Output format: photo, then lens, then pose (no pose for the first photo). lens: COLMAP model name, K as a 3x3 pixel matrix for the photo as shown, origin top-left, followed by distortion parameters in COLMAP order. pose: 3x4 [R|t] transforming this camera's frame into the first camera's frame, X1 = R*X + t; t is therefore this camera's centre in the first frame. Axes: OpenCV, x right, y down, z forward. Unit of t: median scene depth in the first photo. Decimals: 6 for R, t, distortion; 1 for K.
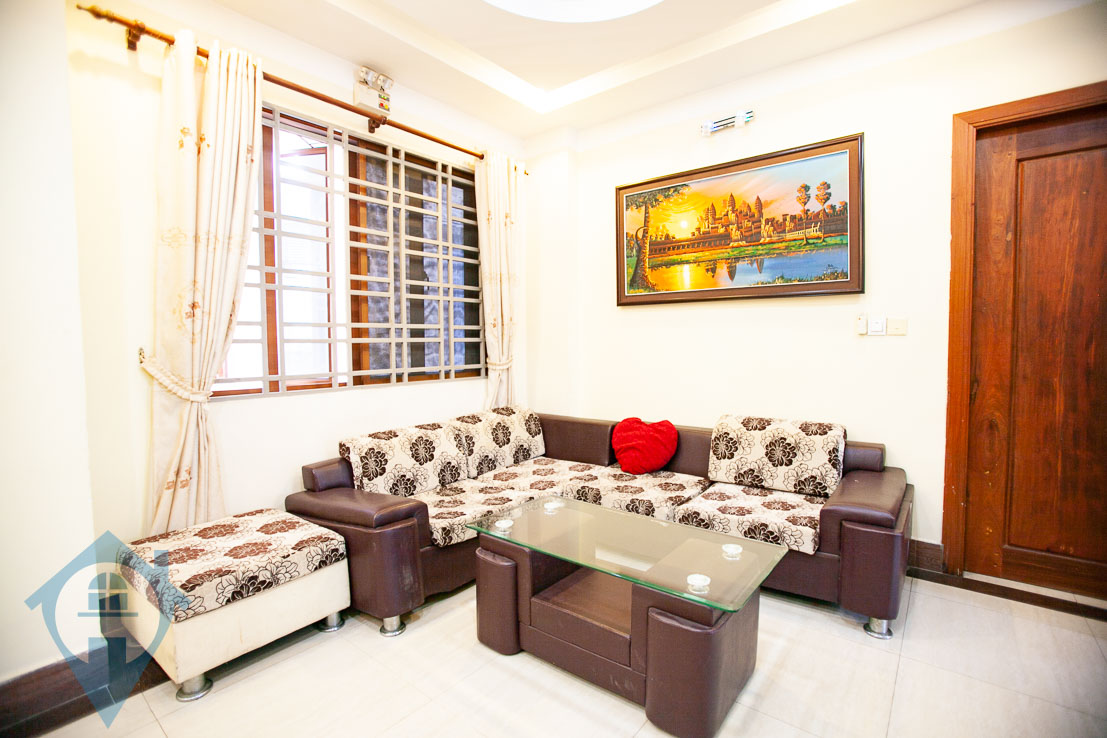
lens RADIAL K [[518.1, 0, 577.3], [0, 518.1, 359.0], [0, 0, 1]] dist [-0.066872, 0.026032]
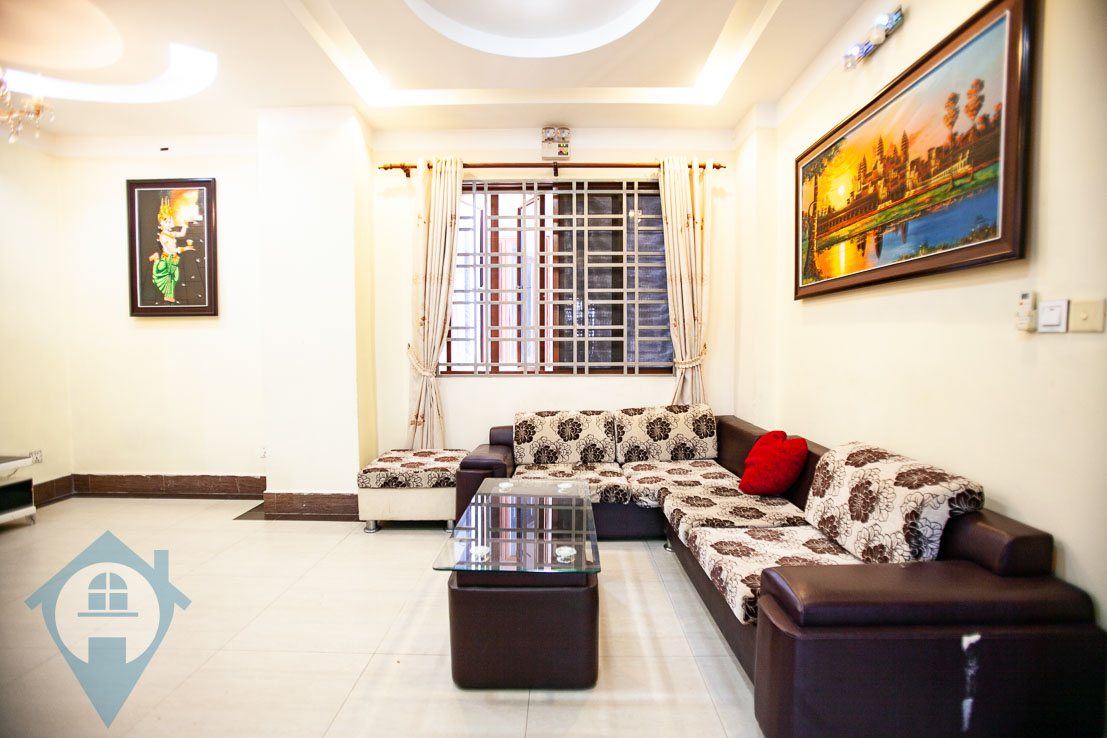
lens RADIAL K [[518.1, 0, 566.7], [0, 518.1, 363.5], [0, 0, 1]] dist [-0.066872, 0.026032]
pose [[0.604048, 0.038957, -0.795995, 0.621897], [-0.030292, 0.999205, 0.025914, -0.010352], [0.796372, 0.008459, 0.604748, 0.233136]]
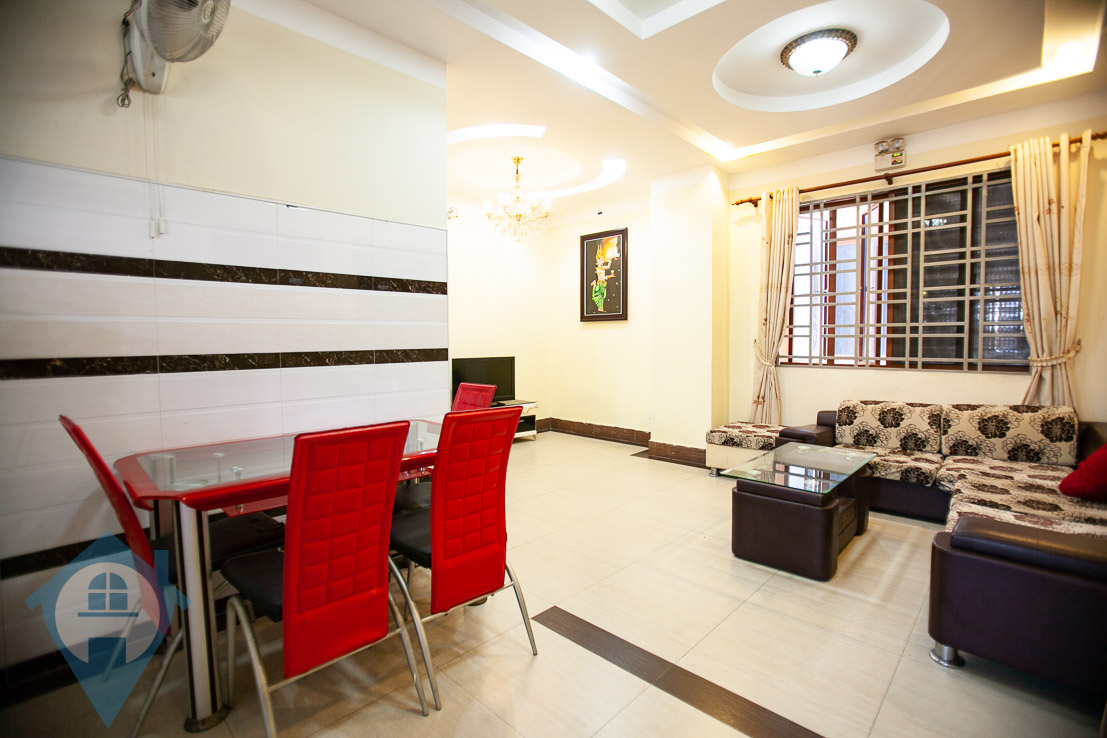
lens RADIAL K [[518.1, 0, 552.8], [0, 518.1, 364.9], [0, 0, 1]] dist [-0.066872, 0.026032]
pose [[-0.118224, 0.055802, -0.991418, 1.026389], [-0.031267, 0.997715, 0.059885, -0.010983], [0.992495, 0.038078, -0.116209, 0.254918]]
